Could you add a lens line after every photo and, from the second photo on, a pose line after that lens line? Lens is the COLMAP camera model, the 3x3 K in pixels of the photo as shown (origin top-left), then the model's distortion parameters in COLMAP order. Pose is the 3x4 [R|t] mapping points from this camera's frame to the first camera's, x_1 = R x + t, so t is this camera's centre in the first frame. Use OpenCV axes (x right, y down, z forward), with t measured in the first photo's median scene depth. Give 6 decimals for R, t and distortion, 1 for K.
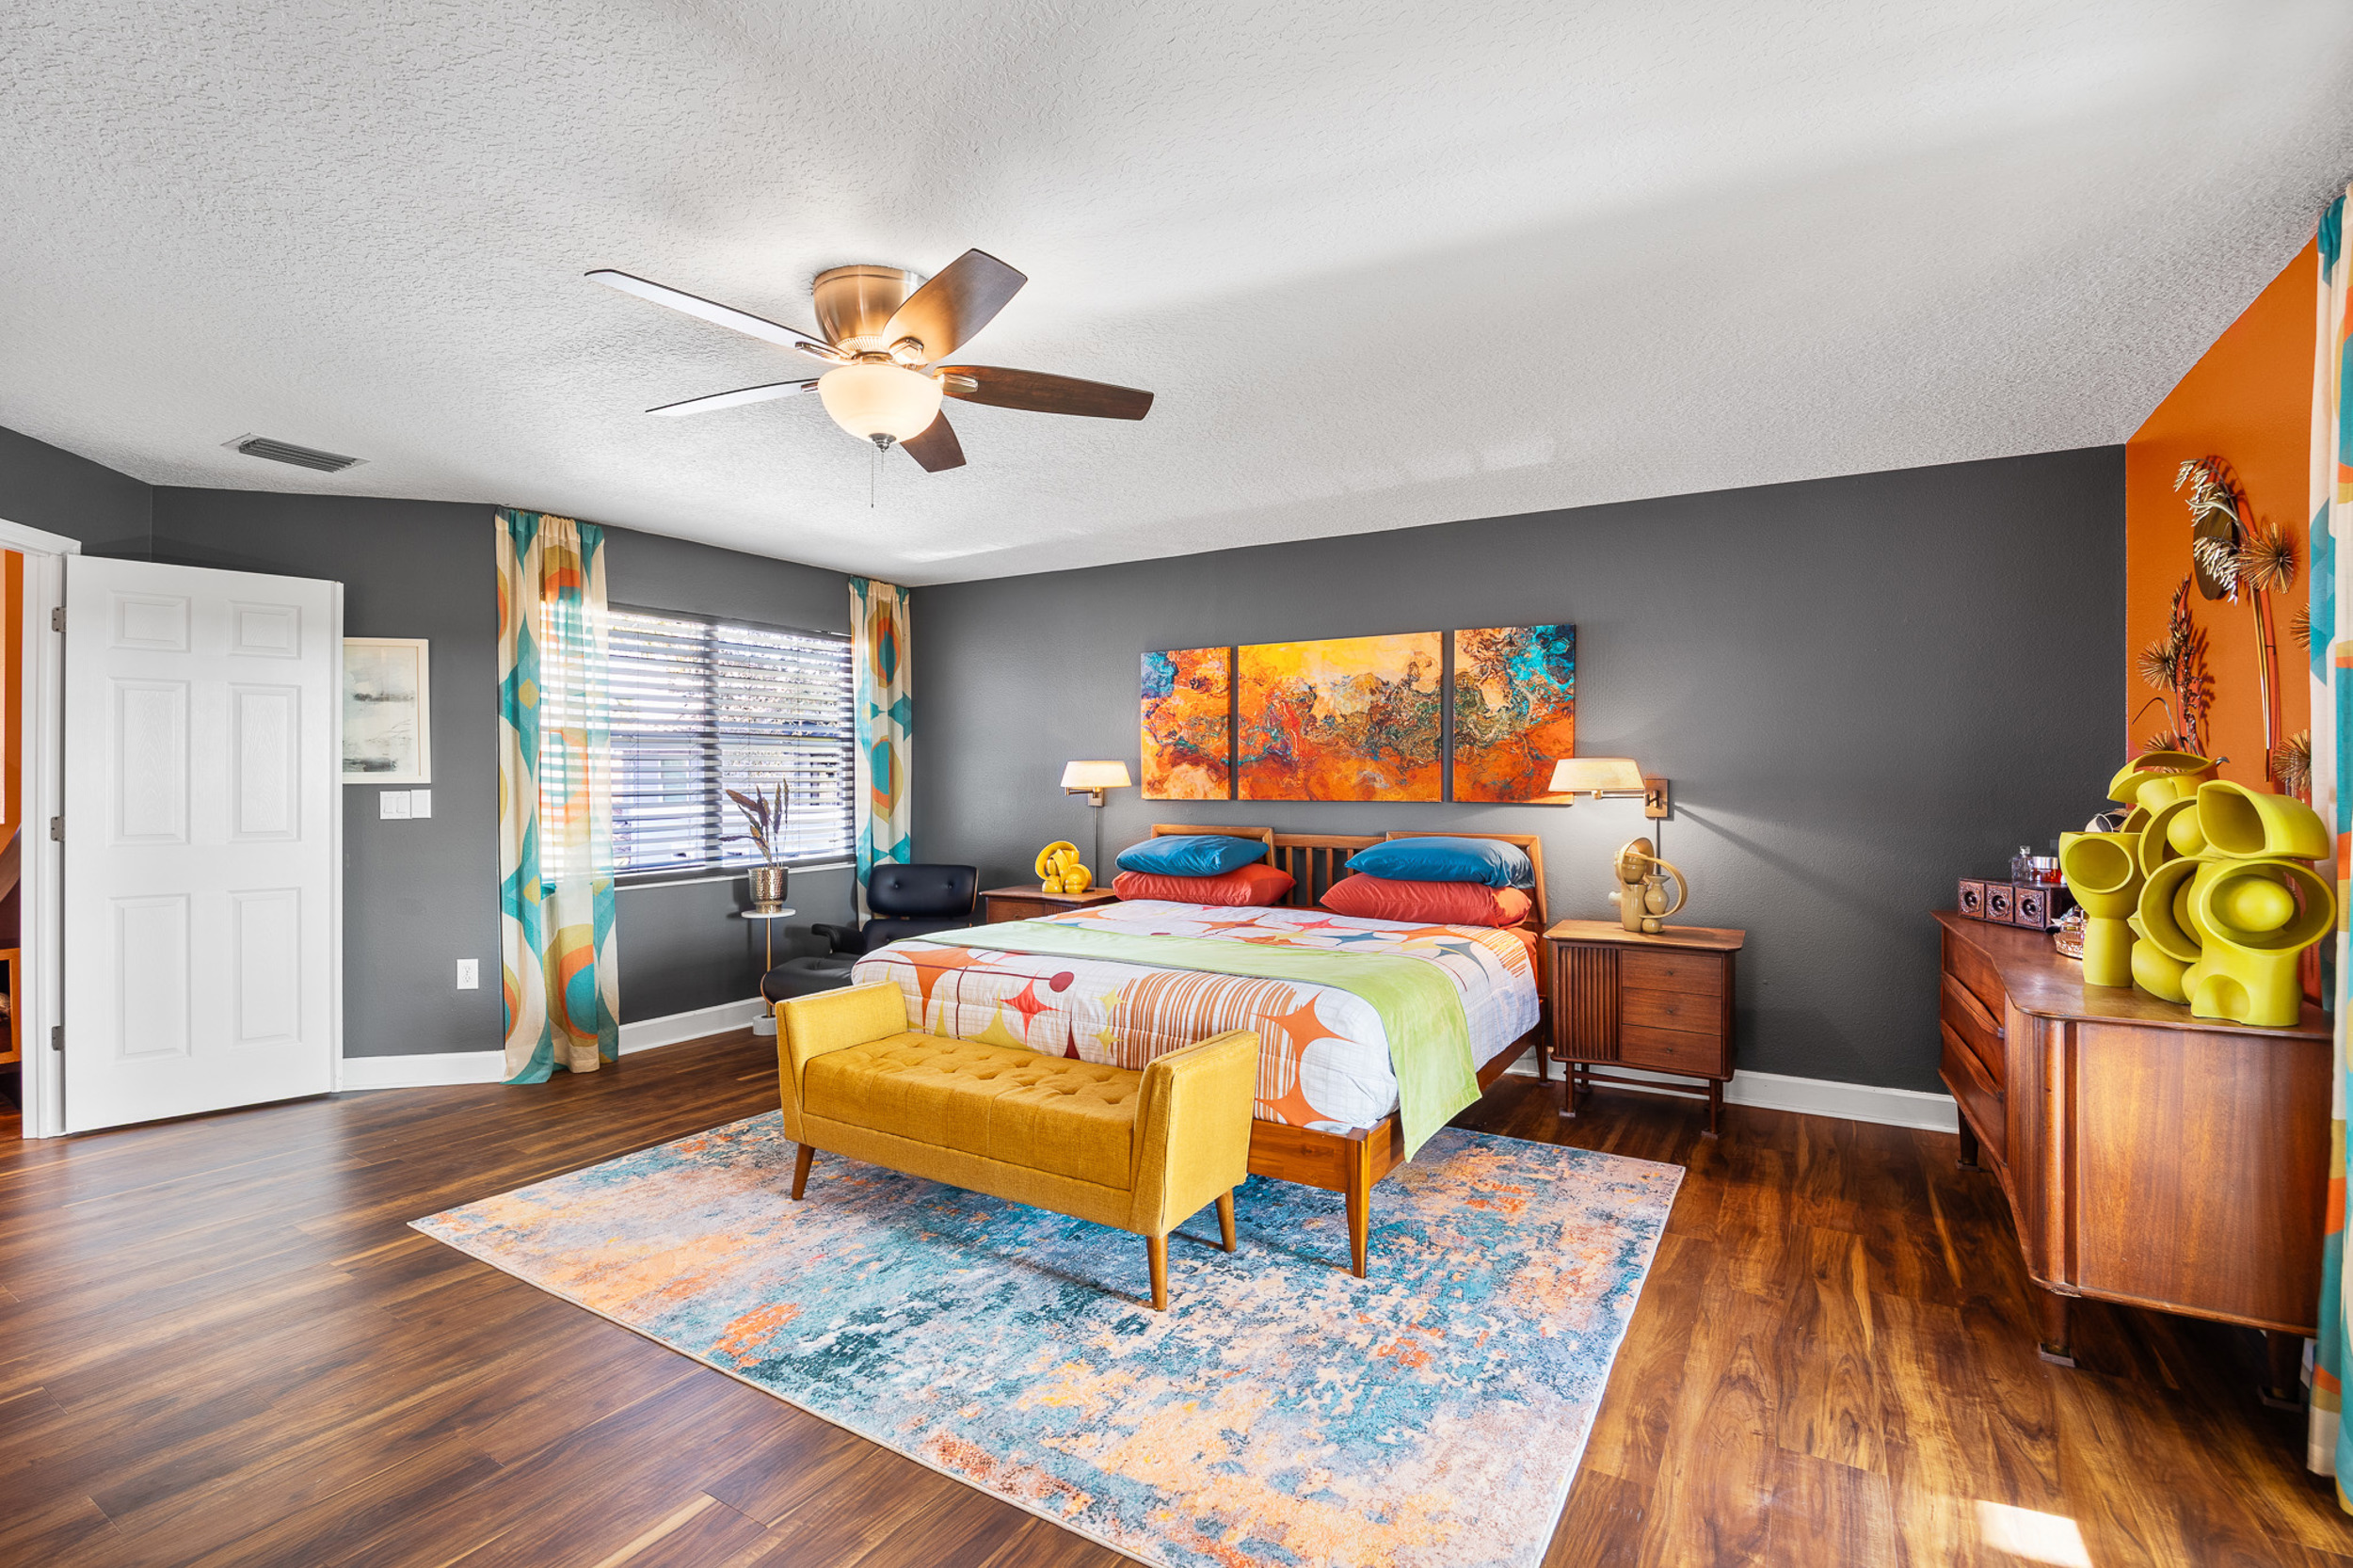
lens RADIAL K [[1074.4, 0, 1176.5], [0, 1074.4, 784.0], [0, 0, 1]] dist [-0.024219, 0.000188]
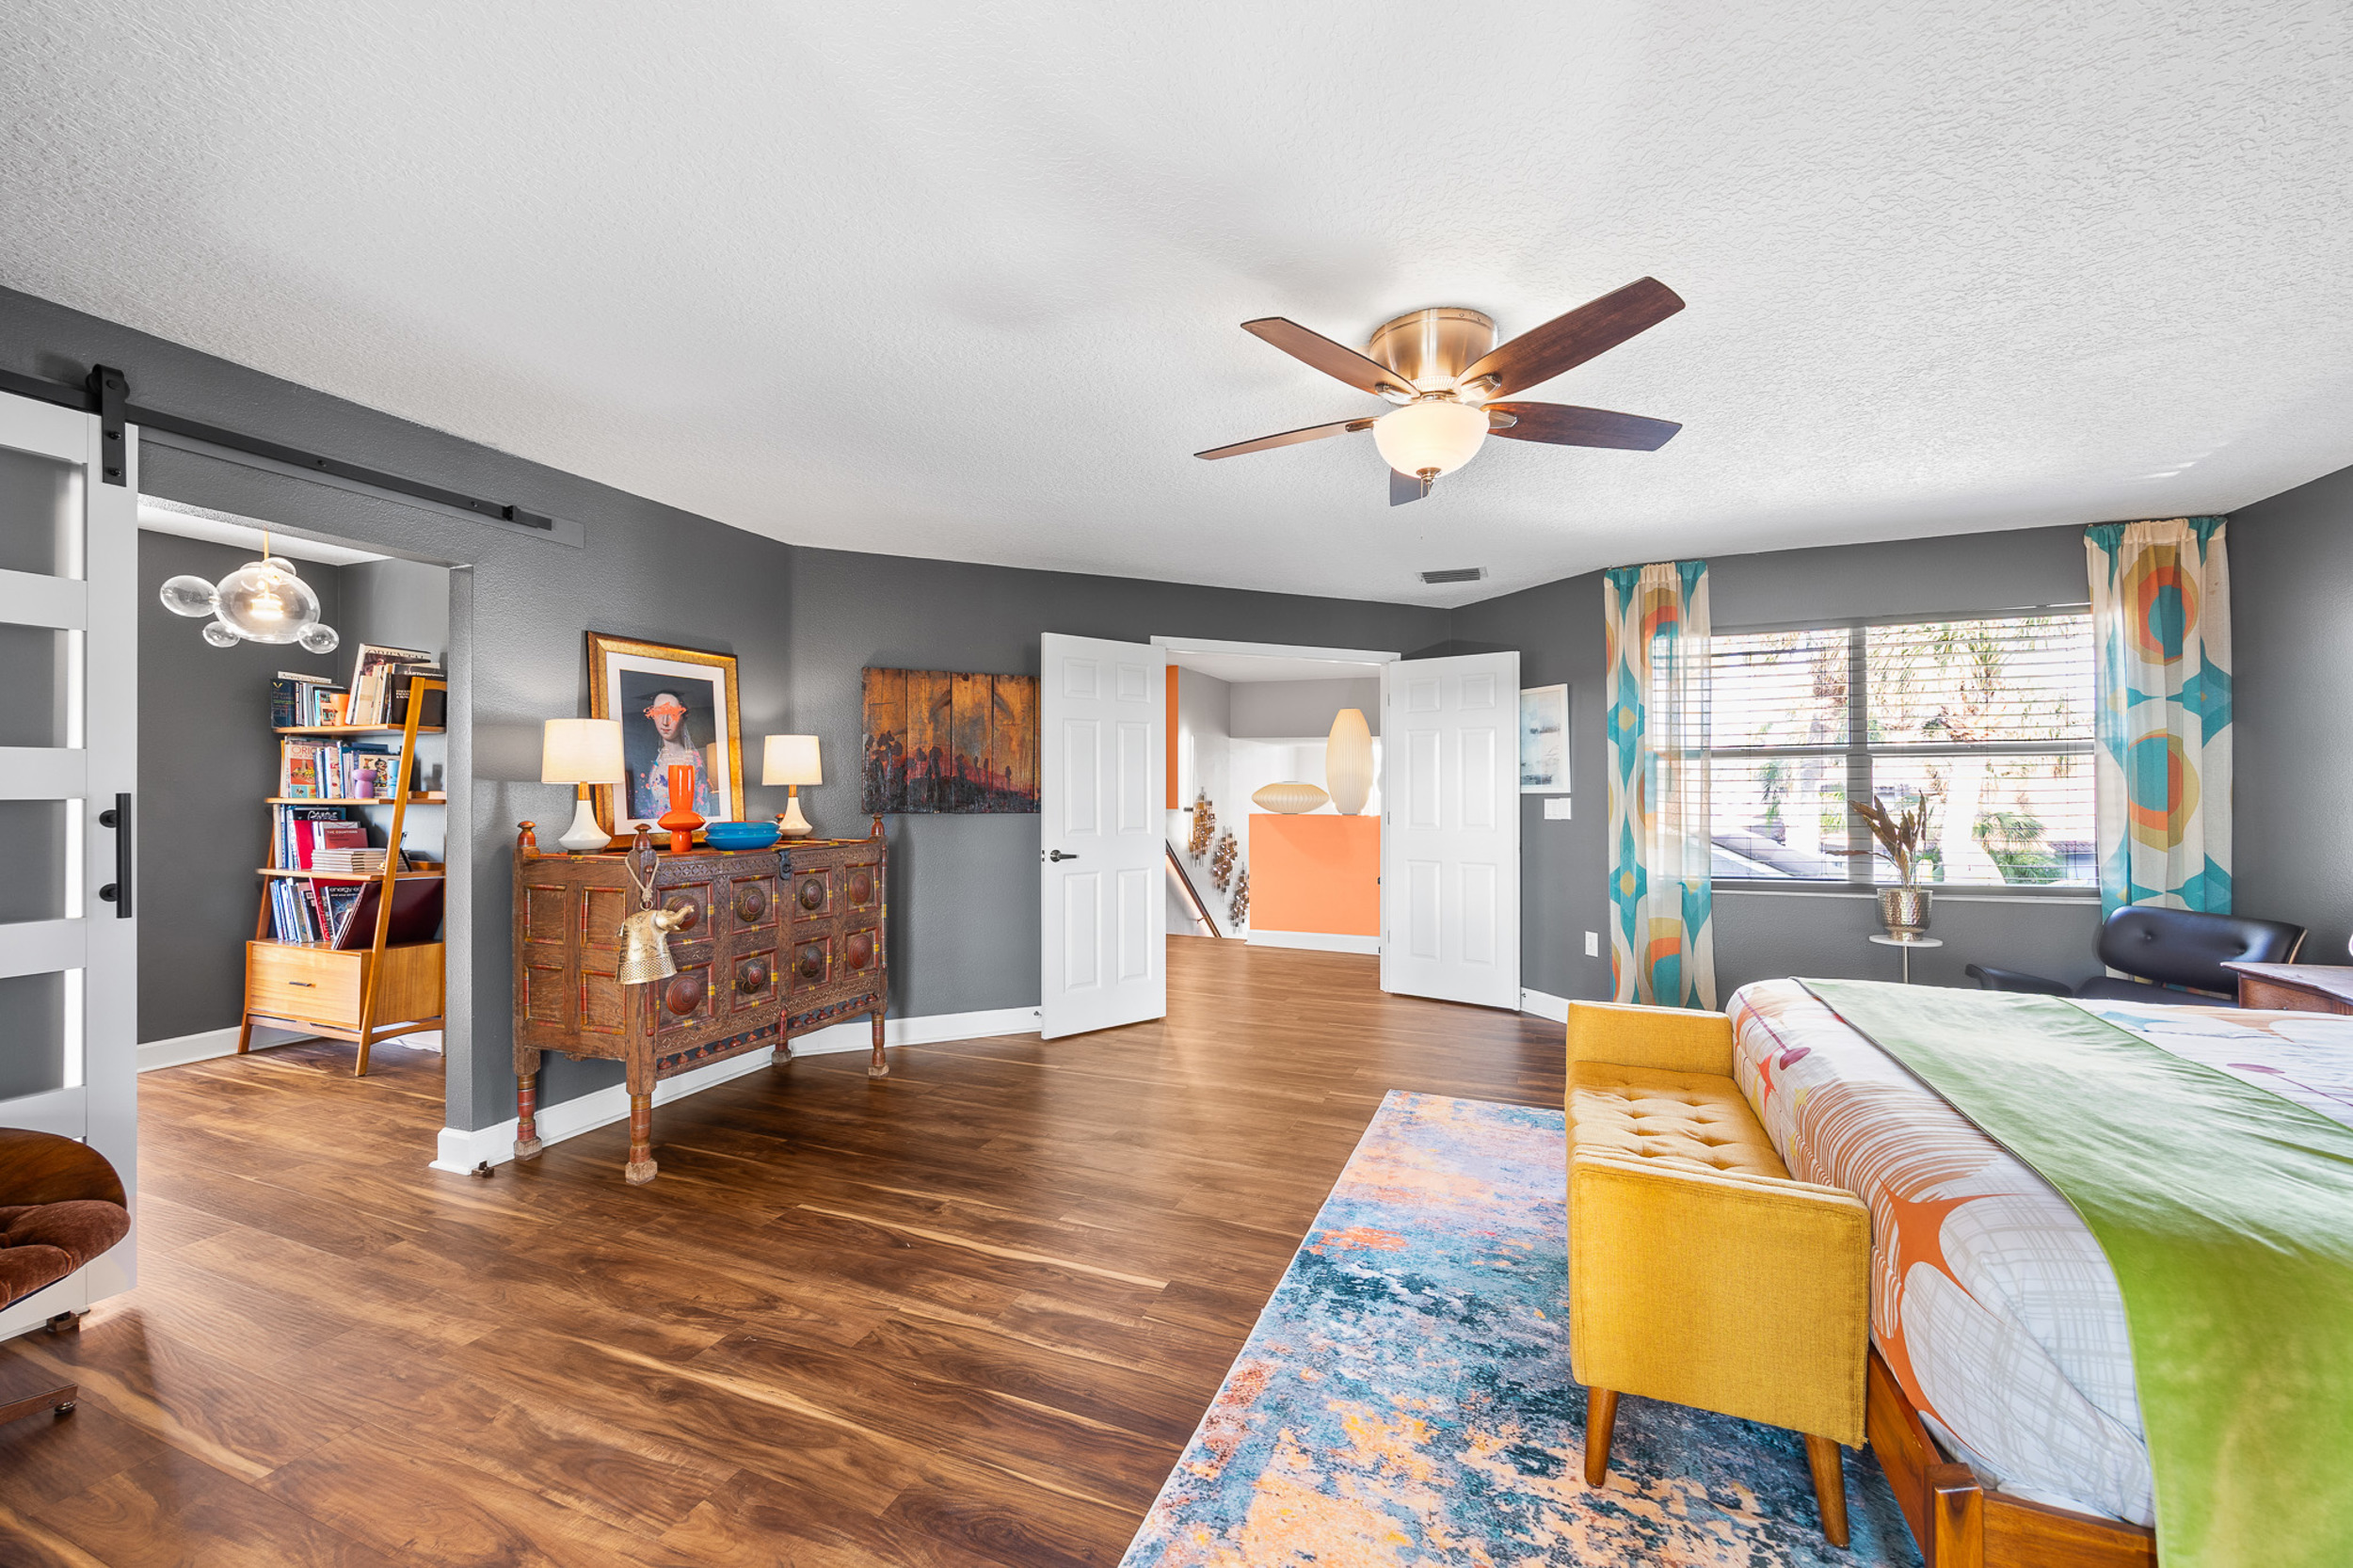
lens RADIAL K [[916.9, 0, 1176.5], [0, 916.9, 784.0], [0, 0, 1]] dist [0.000251, 0.000045]
pose [[0.149890, -0.006481, -0.988681, 0.507973], [-0.004089, 0.999966, -0.007175, -0.002823], [0.988694, 0.005119, 0.149858, 0.516085]]
